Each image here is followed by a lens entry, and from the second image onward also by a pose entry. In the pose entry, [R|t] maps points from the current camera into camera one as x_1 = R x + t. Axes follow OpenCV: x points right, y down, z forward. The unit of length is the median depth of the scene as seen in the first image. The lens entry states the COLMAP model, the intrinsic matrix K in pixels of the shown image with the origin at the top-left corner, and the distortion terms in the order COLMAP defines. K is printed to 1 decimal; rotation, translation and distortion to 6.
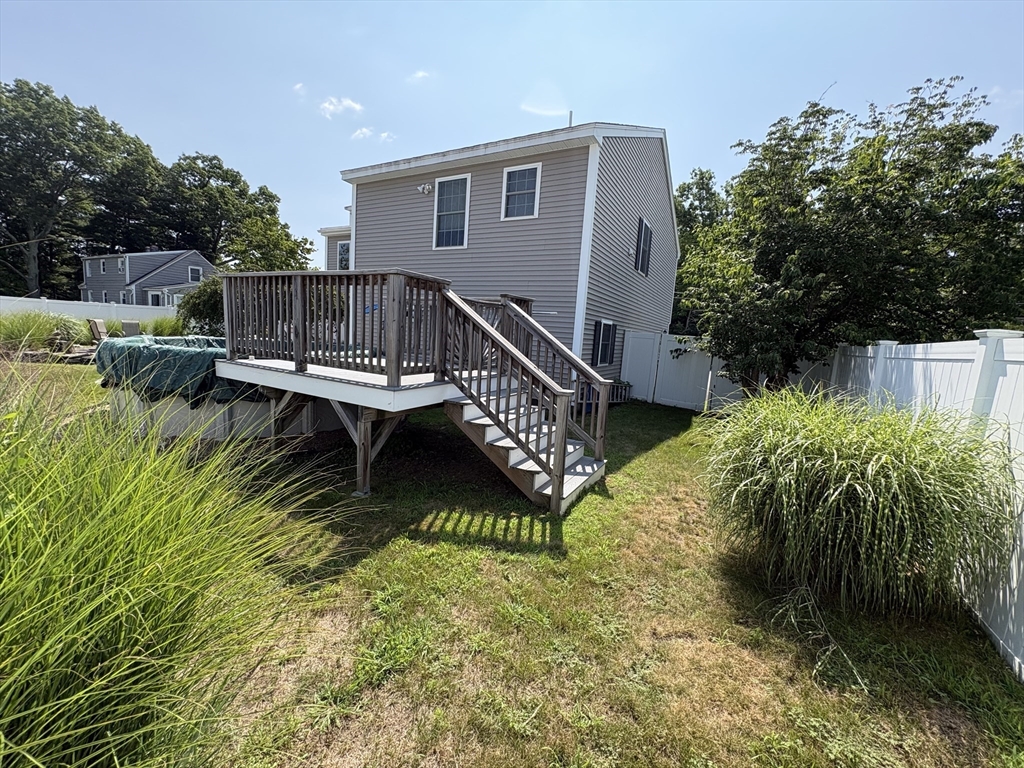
lens RADIAL K [[409.2, 0, 510.9], [0, 409.2, 387.0], [0, 0, 1]] dist [-0.001904, -0.000244]
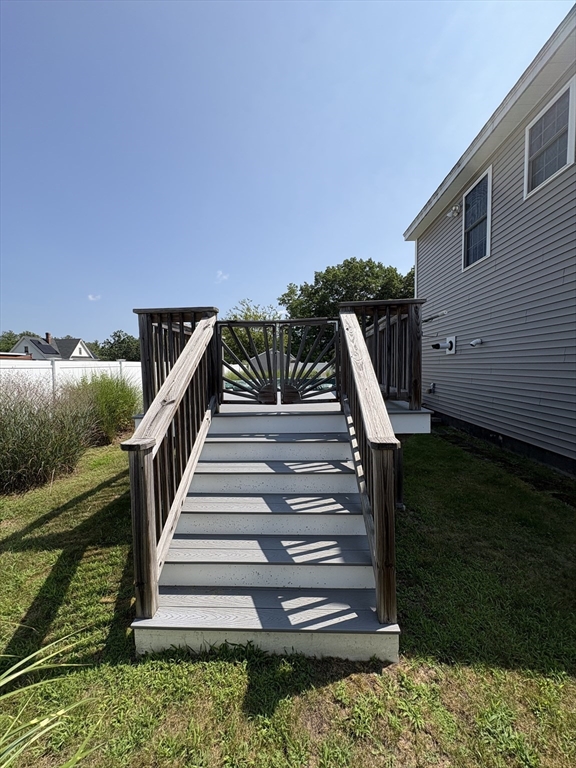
lens RADIAL K [[306.9, 0, 289.1], [0, 306.9, 384.7], [0, 0, 1]] dist [-0.001904, -0.000244]
pose [[0.442407, -0.014590, -0.896696, 0.246717], [-0.077264, 0.995530, -0.054318, -0.022623], [0.893480, 0.093313, 0.439302, 0.390187]]
